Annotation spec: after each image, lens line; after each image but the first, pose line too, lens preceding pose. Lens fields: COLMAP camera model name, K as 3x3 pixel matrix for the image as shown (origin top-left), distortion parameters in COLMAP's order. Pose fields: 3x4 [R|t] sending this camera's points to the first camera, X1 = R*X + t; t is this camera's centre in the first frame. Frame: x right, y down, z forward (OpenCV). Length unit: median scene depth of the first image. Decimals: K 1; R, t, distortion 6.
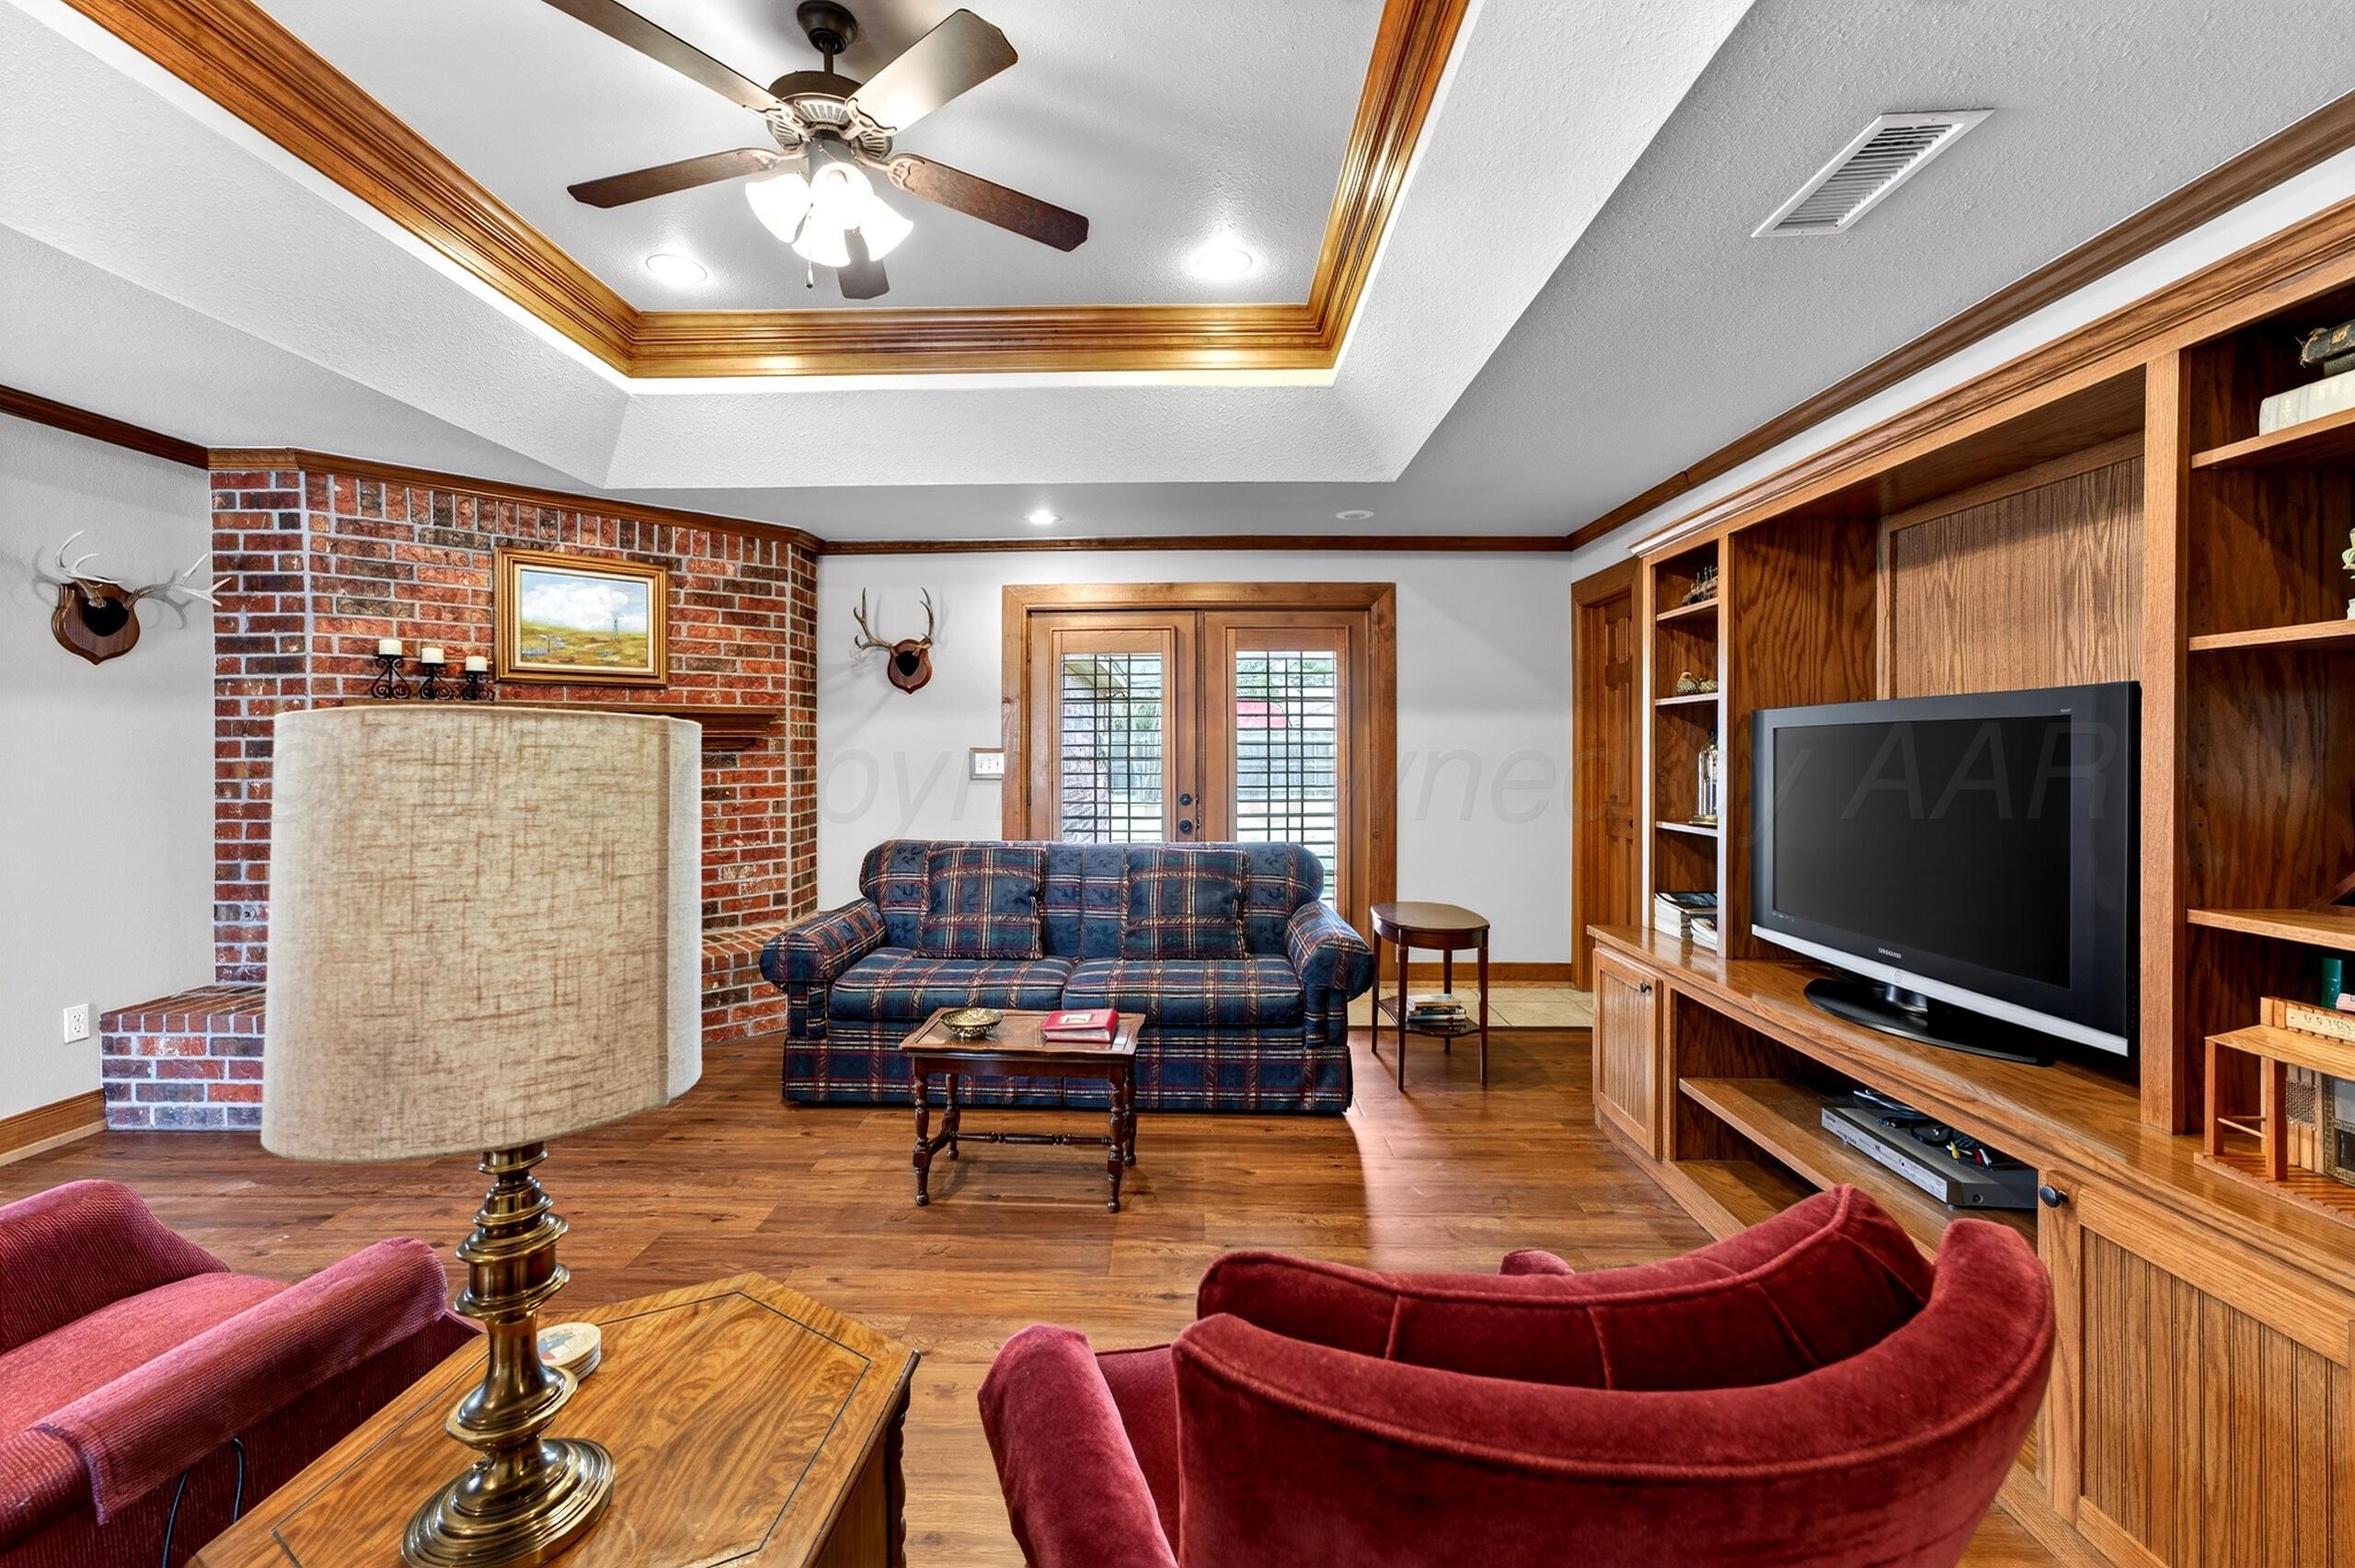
lens RADIAL K [[936.8, 0, 1174.9], [0, 936.8, 753.5], [0, 0, 1]] dist [-0.034241, 0.026507]
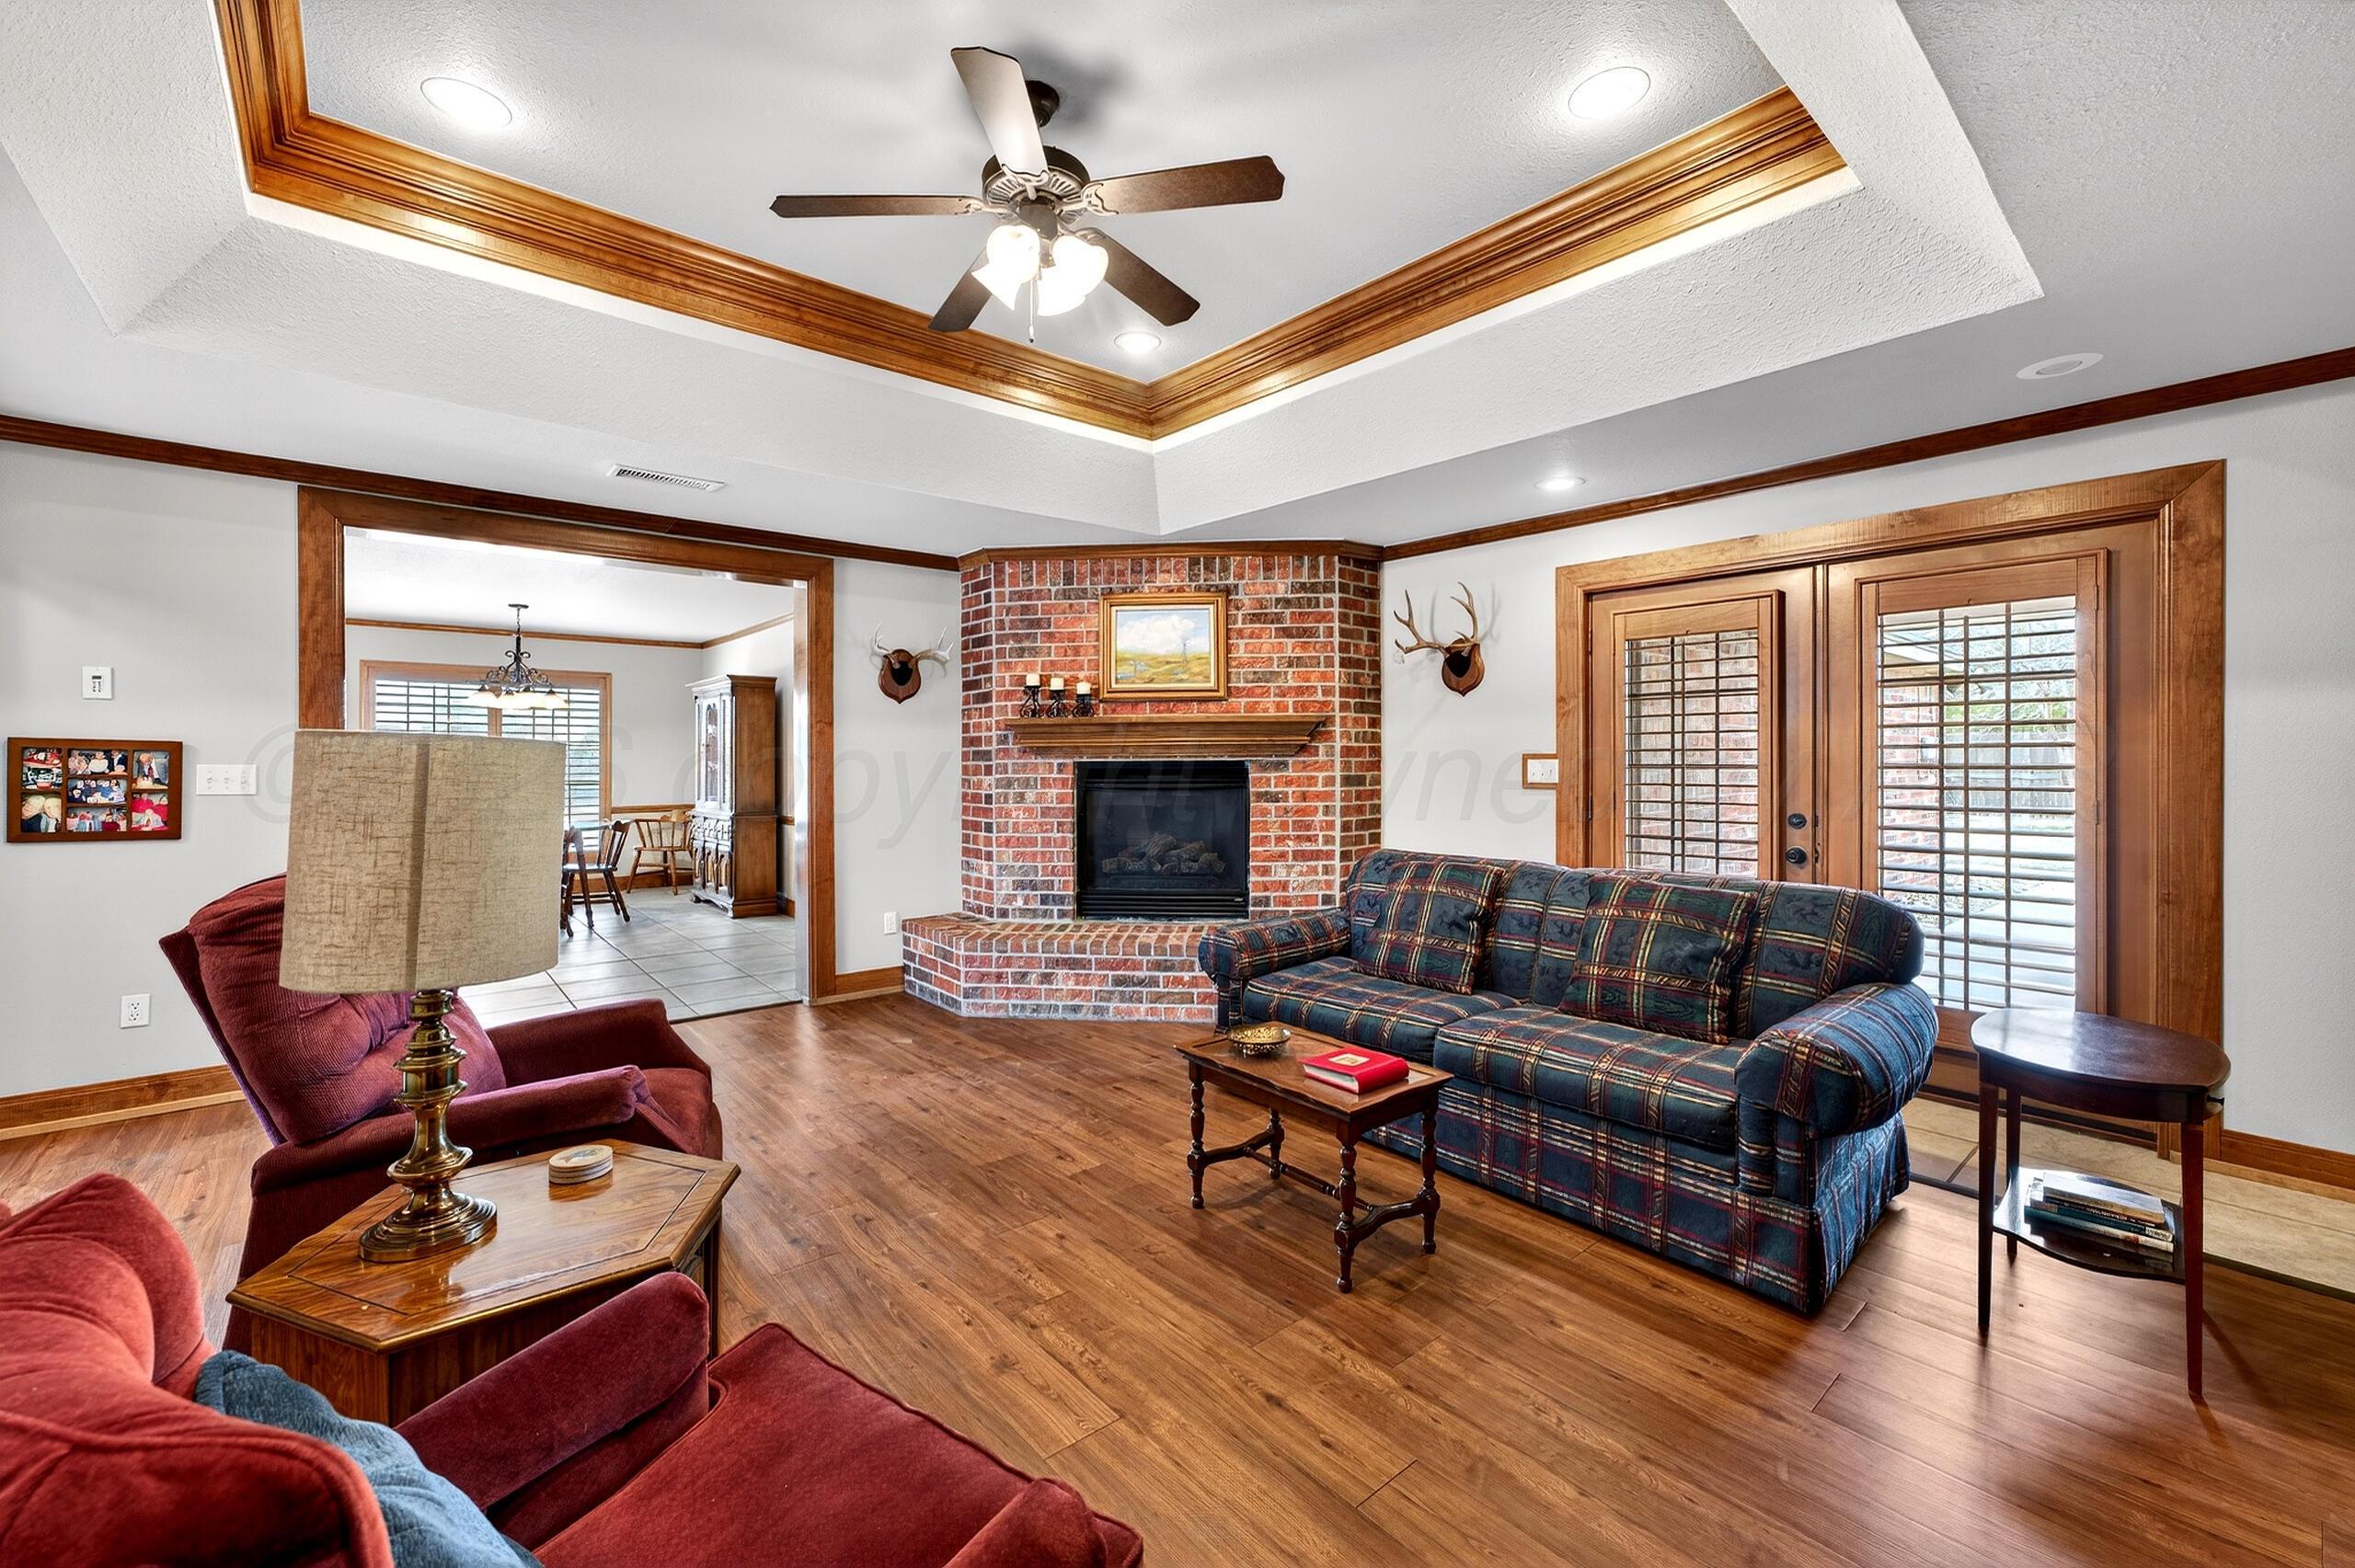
lens RADIAL K [[958.5, 0, 1177.0], [0, 958.5, 763.9], [0, 0, 1]] dist [-0.036373, 0.016772]
pose [[0.670470, -0.000426, -0.741936, 0.309443], [-0.002095, 0.999995, -0.002467, 0.009929], [0.741934, 0.003208, 0.670466, 0.200142]]
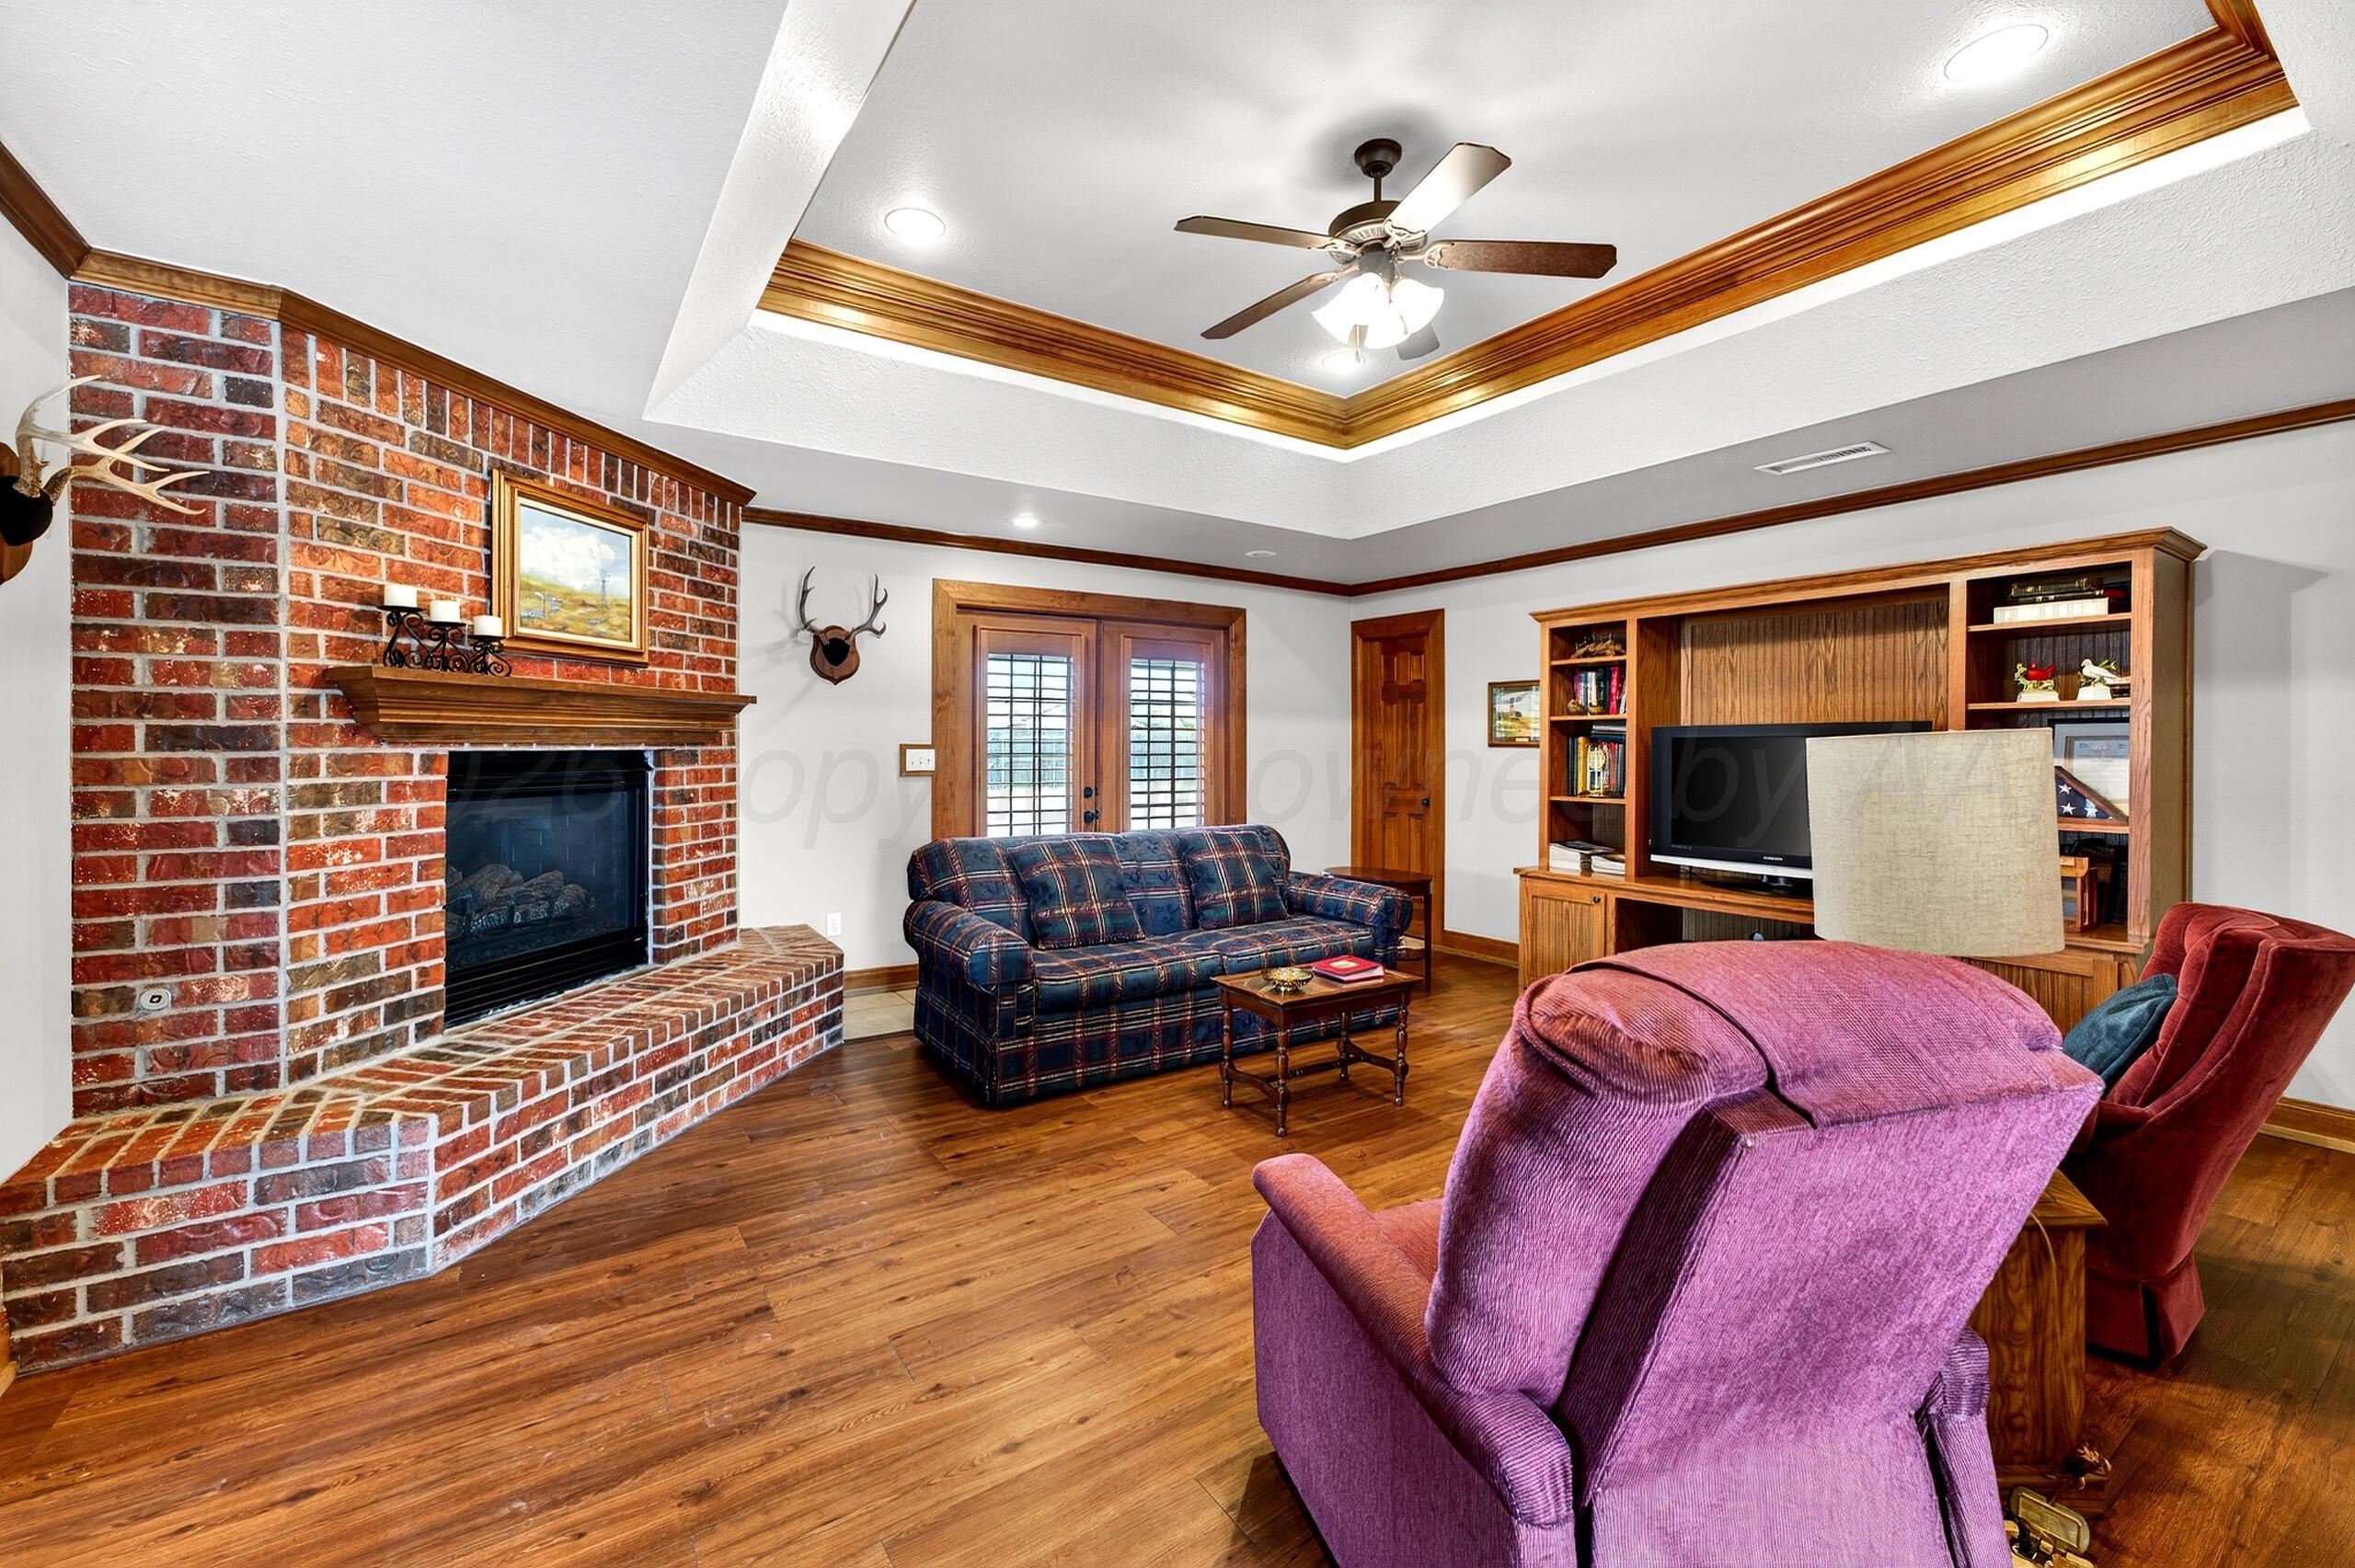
lens RADIAL K [[932.7, 0, 1148.0], [0, 932.7, 751.5], [0, 0, 1]] dist [0.001317, 0.015543]
pose [[0.837302, 0.001882, 0.546737, -0.703976], [-0.001503, 0.999998, -0.001140, 0.003690], [-0.546738, 0.000132, 0.837303, 0.078865]]
